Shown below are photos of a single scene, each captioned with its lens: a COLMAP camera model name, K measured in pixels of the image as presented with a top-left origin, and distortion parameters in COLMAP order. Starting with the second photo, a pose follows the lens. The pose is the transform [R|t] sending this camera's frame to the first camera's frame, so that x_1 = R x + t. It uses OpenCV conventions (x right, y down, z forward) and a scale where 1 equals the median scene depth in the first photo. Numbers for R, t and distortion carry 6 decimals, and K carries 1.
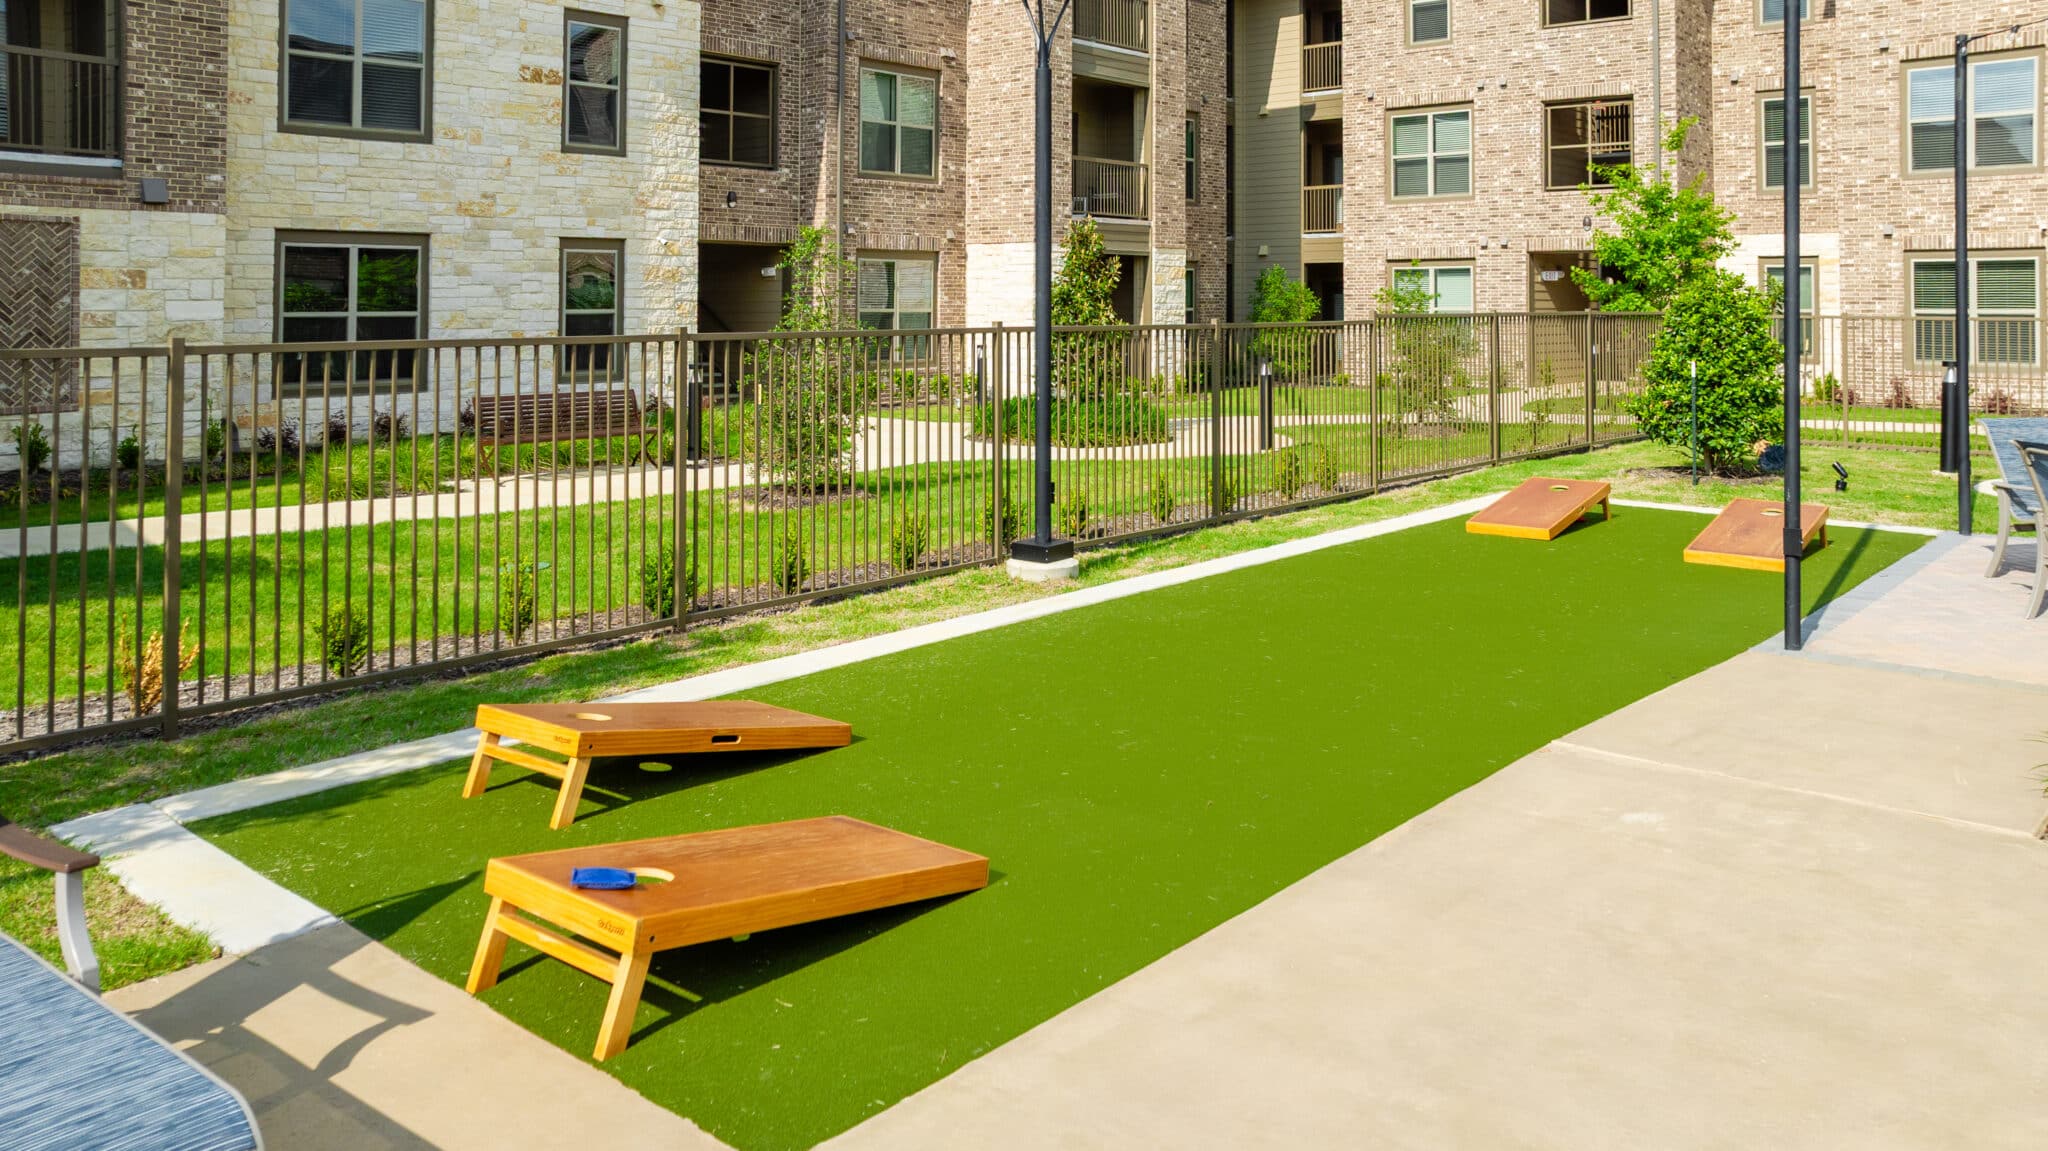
lens RADIAL K [[1523.5, 0, 1028.4], [0, 1523.5, 263.9], [0, 0, 1]] dist [-0.004907, -0.002716]
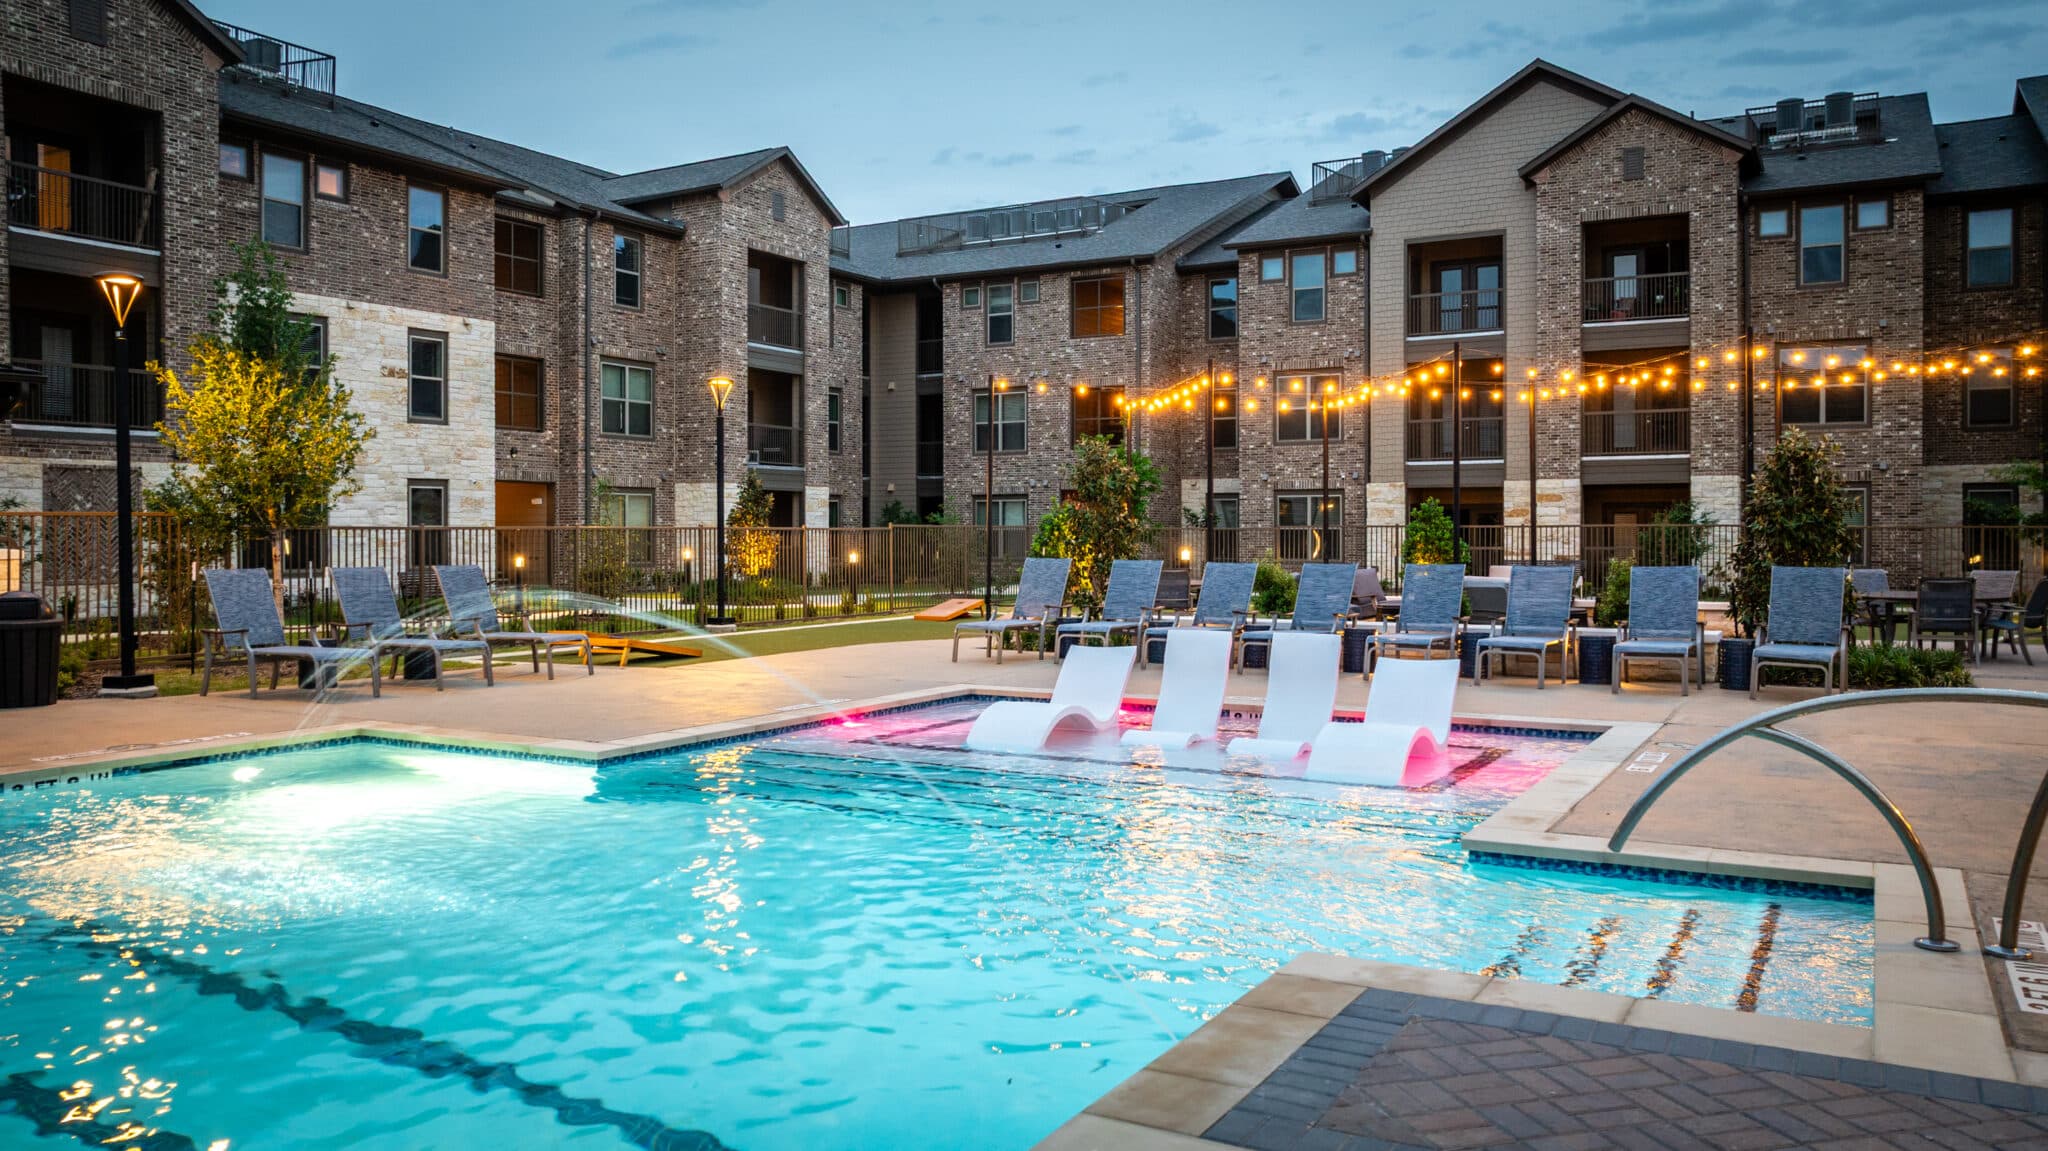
lens RADIAL K [[1496.5, 0, 1024.0], [0, 1496.5, 575.5], [0, 0, 1]] dist [-0.008898, -0.003272]
pose [[0.979053, -0.006949, 0.203486, -0.005594], [-0.003715, 0.998642, 0.051974, -0.000185], [-0.203571, -0.051641, 0.977697, -0.488753]]
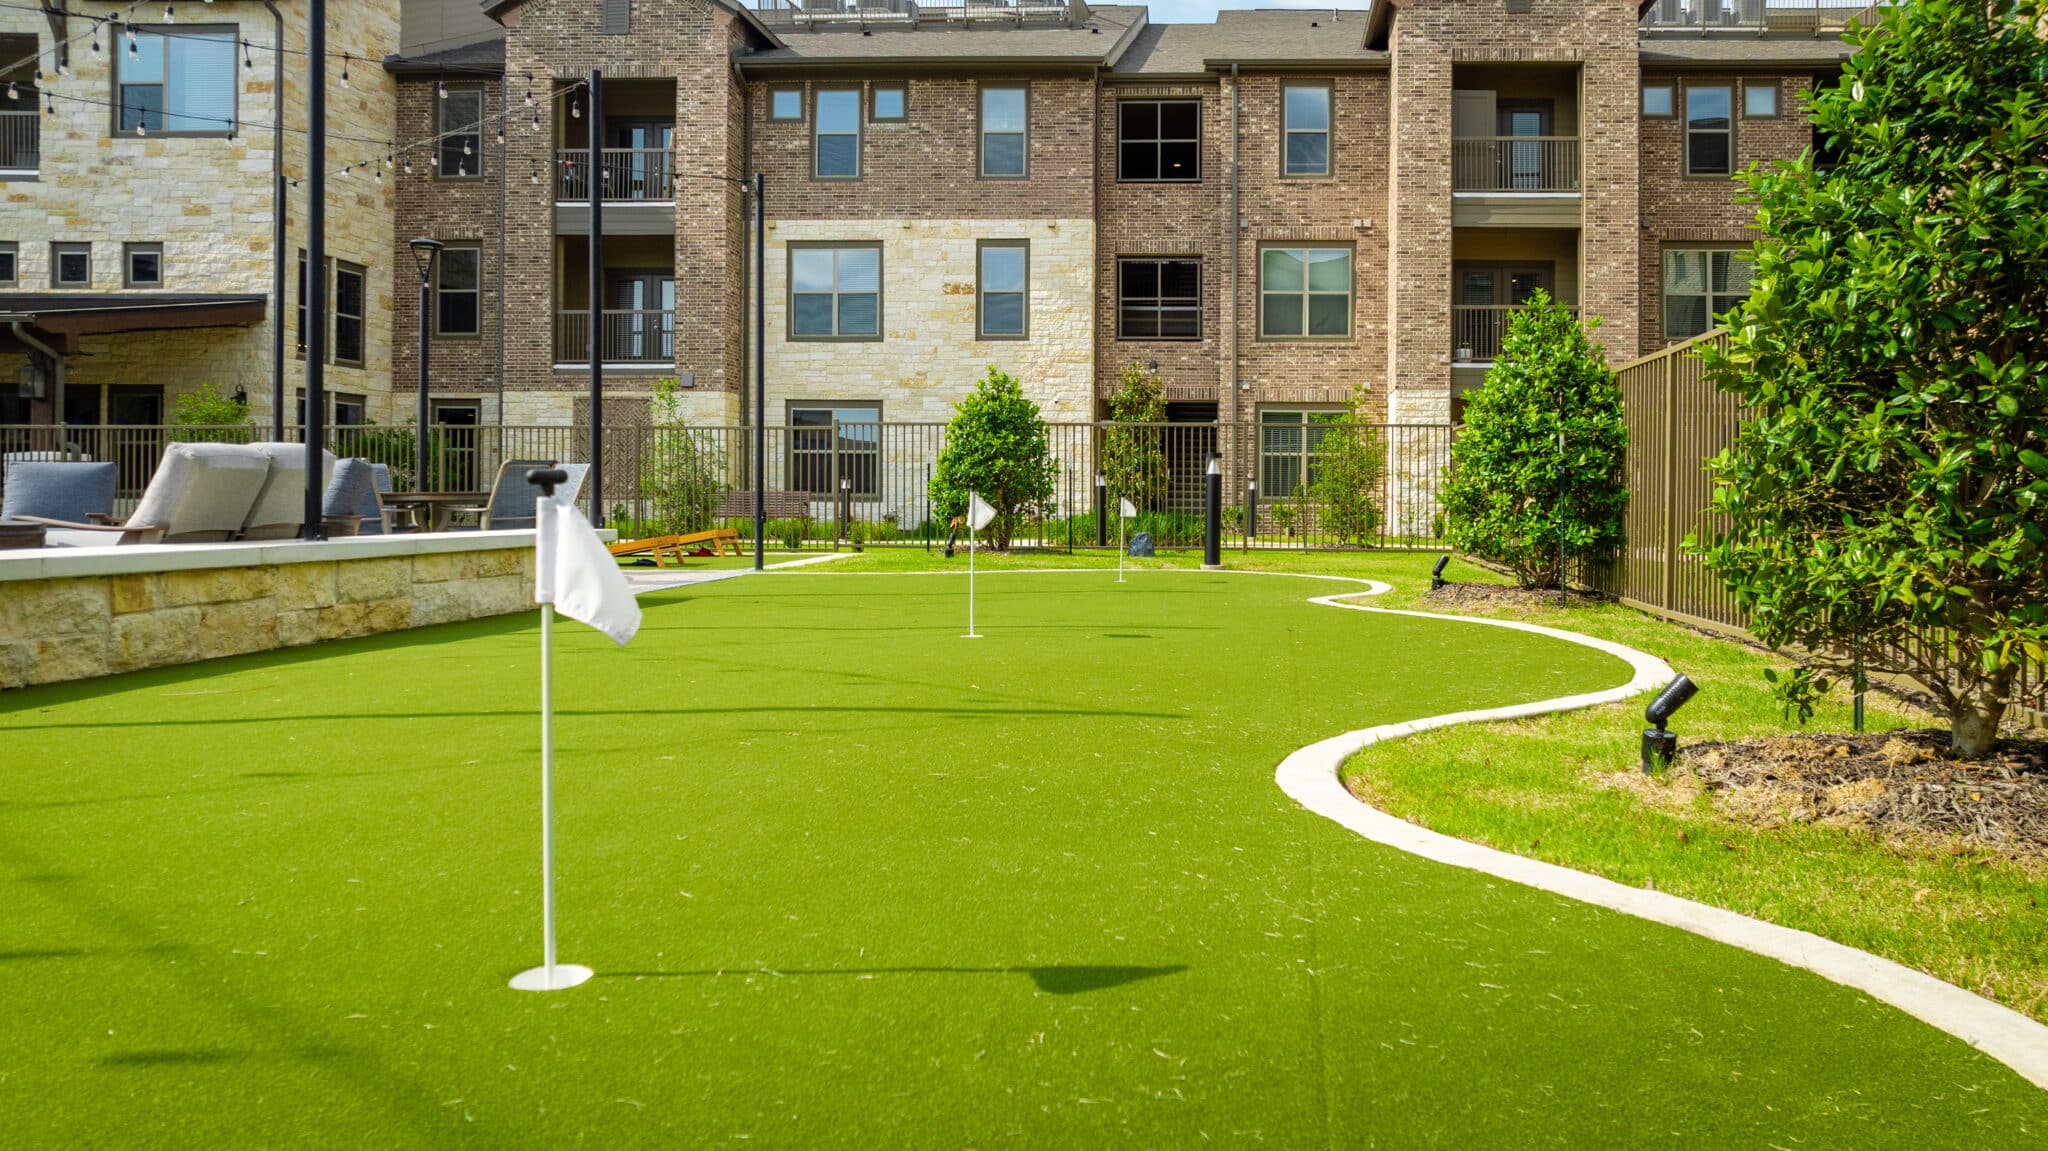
lens RADIAL K [[1497.0, 0, 1025.8], [0, 1497.0, 485.9], [0, 0, 1]] dist [-0.011028, -0.003657]
pose [[0.626053, -0.000790, -0.779780, 0.666836], [0.012610, 0.999879, 0.009111, 0.041561], [0.779679, -0.015538, 0.625987, 0.123802]]
